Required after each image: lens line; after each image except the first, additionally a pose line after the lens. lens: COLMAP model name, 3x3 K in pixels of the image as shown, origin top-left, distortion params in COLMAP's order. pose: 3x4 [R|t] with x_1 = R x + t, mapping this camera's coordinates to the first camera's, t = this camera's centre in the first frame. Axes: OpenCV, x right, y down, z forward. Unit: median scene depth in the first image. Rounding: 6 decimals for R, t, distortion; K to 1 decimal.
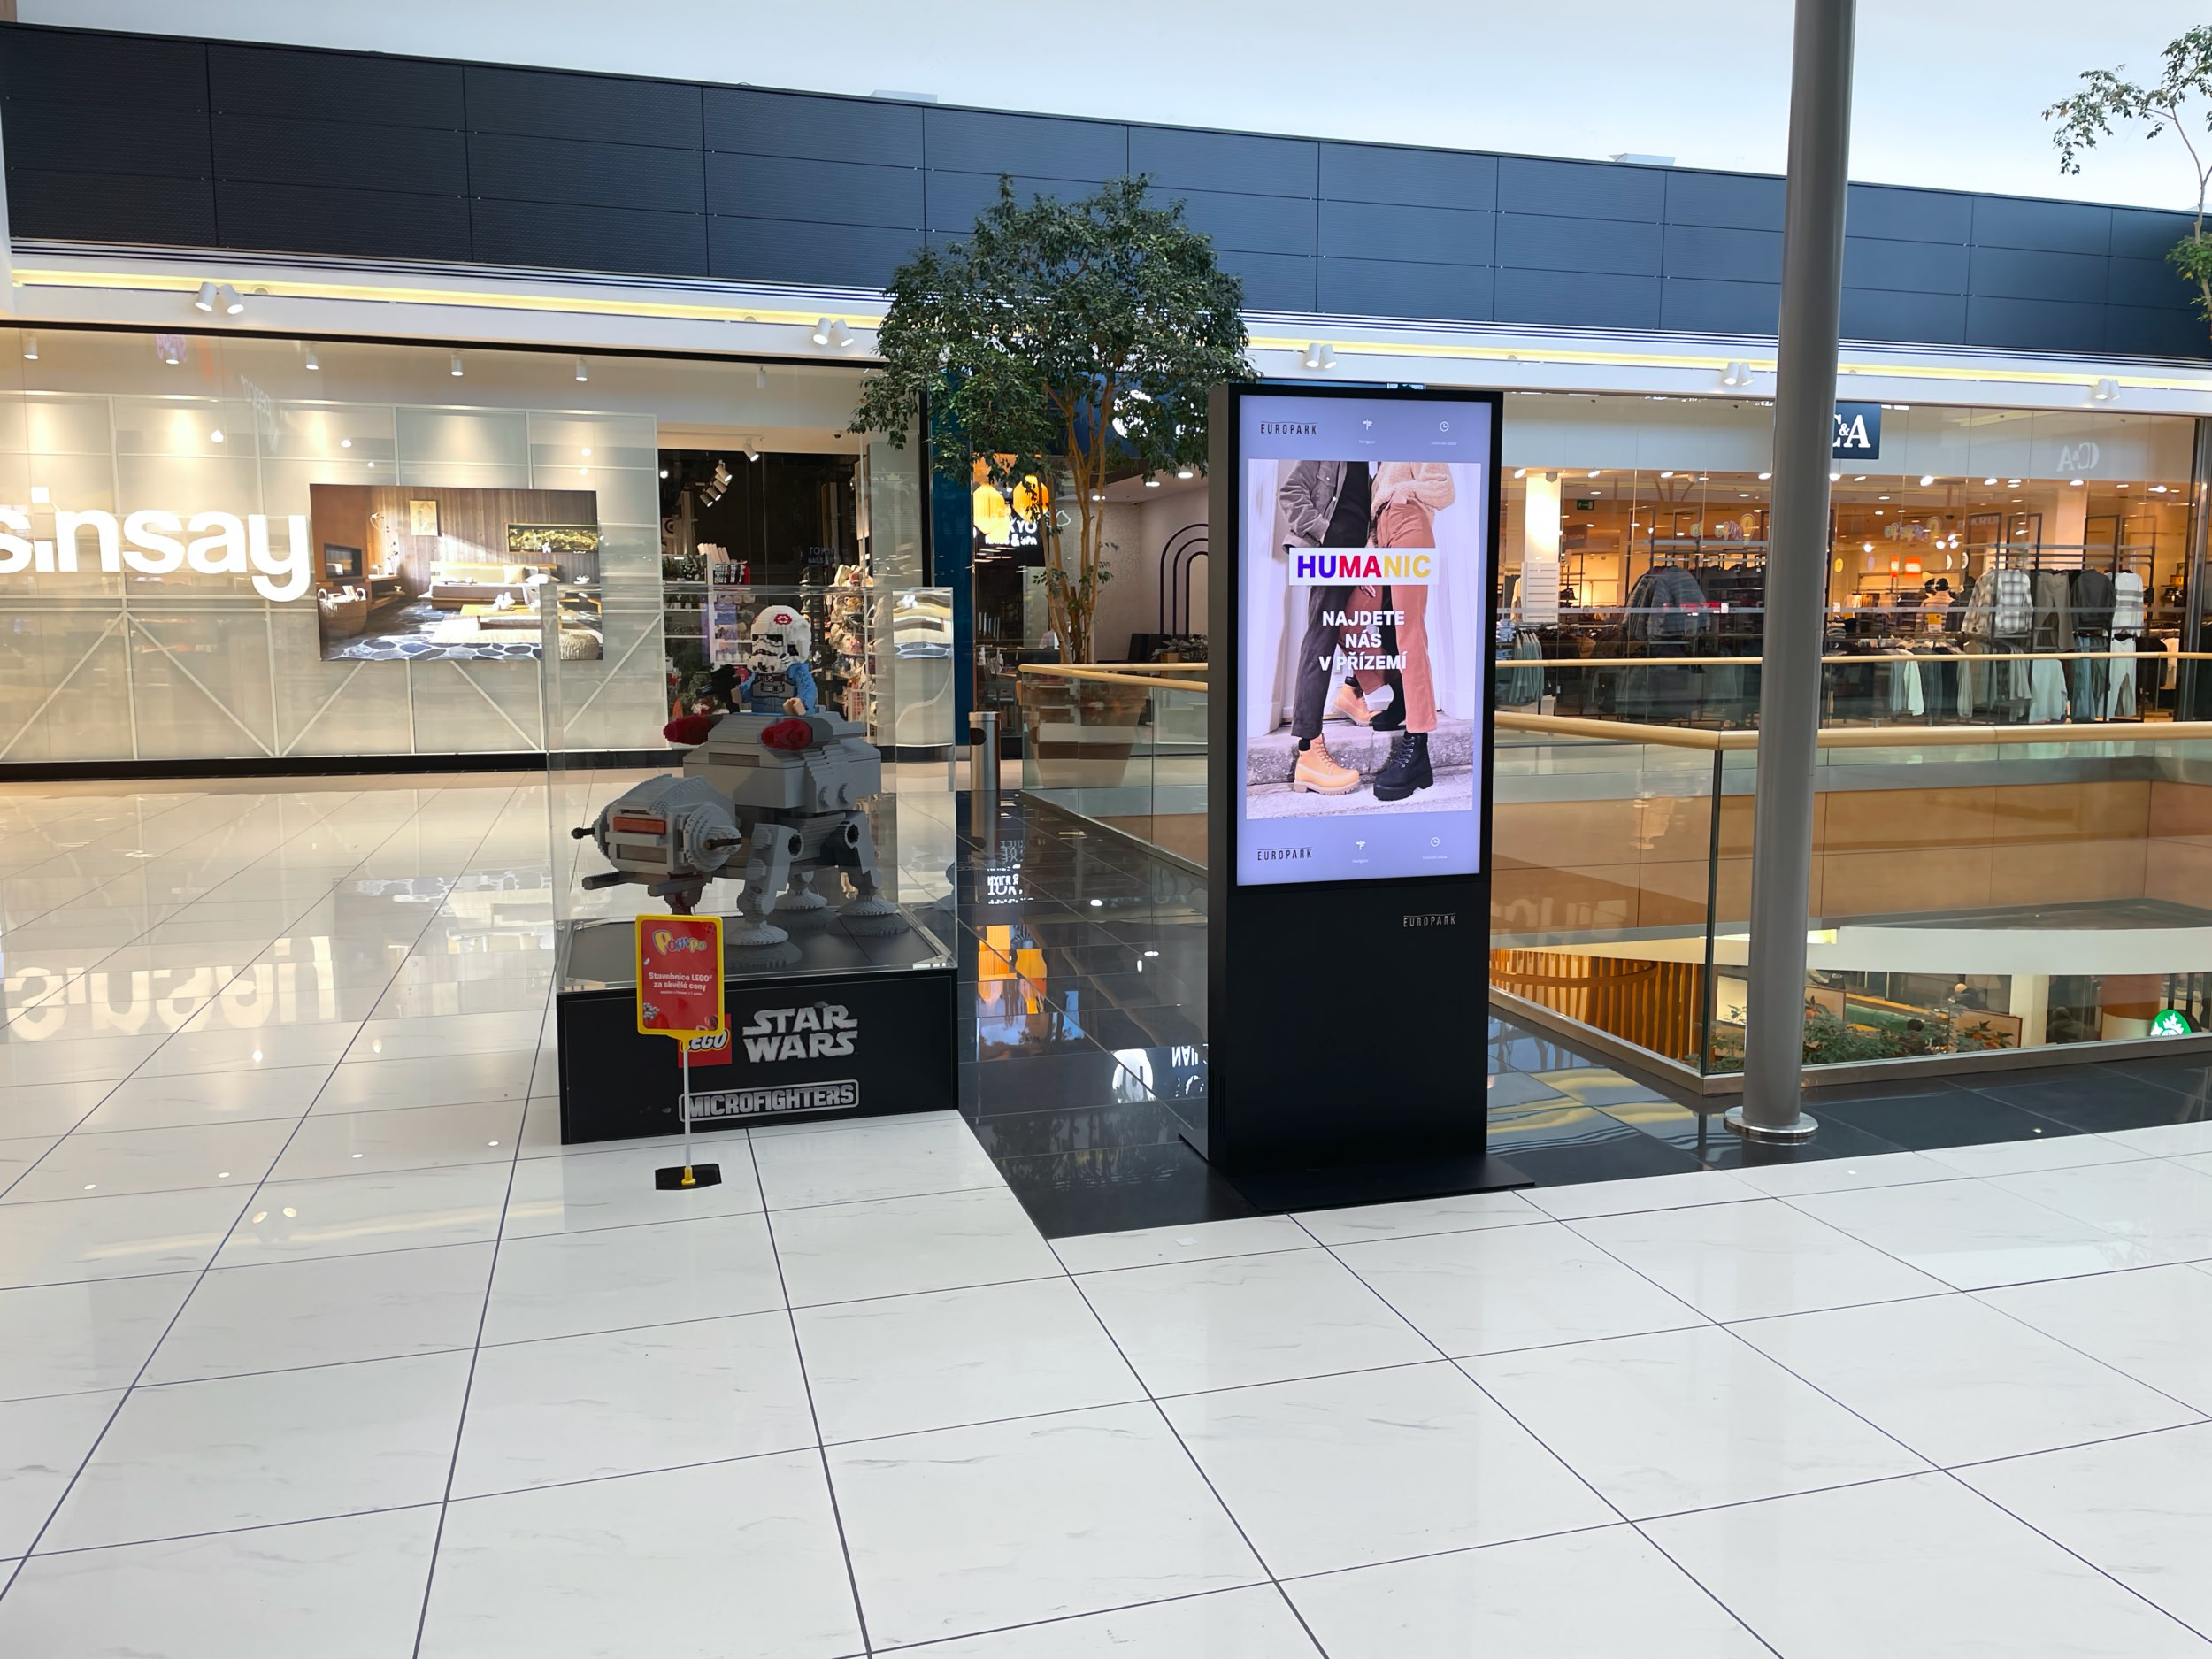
lens RADIAL K [[1666.7, 0, 1102.3], [0, 1666.7, 806.2], [0, 0, 1]] dist [0.094483, -0.125980]
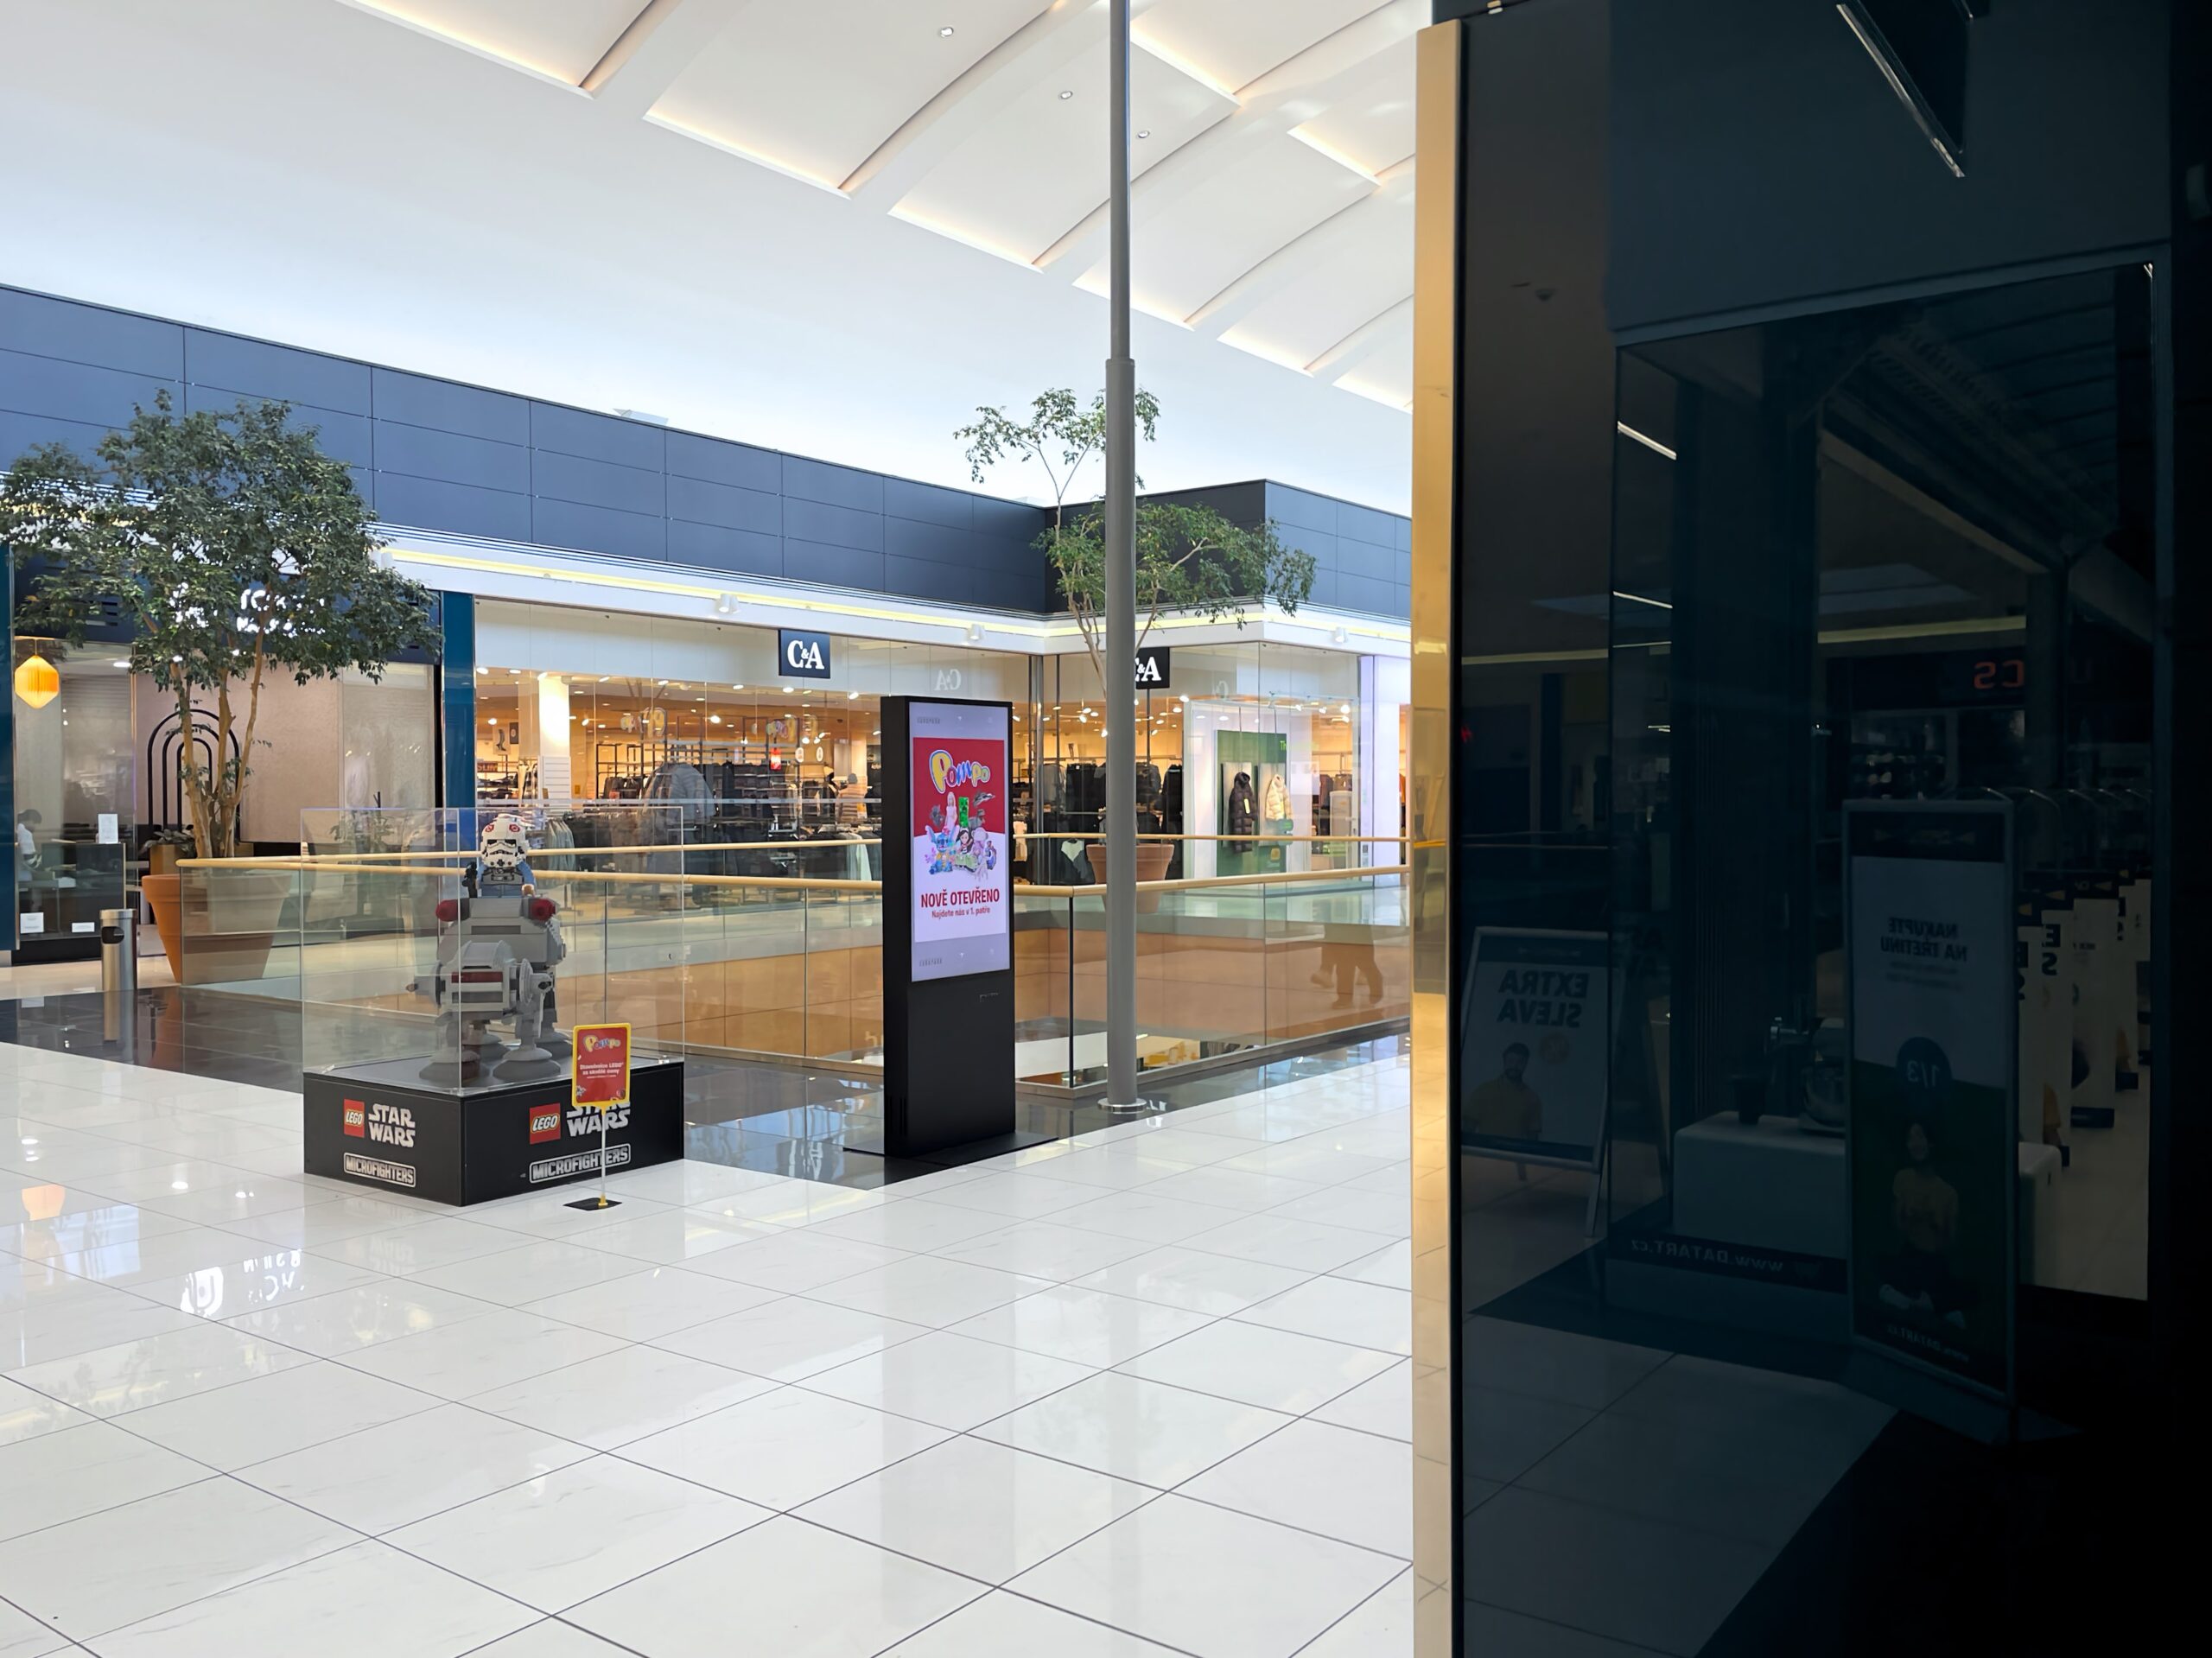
lens RADIAL K [[1724.5, 0, 1095.1], [0, 1724.5, 829.4], [0, 0, 1]] dist [-0.000480, -0.000256]
pose [[0.796417, -0.011141, 0.604645, -0.186975], [0.068384, 0.995076, -0.071739, 0.006939], [-0.600869, 0.098483, 0.793257, -0.118059]]
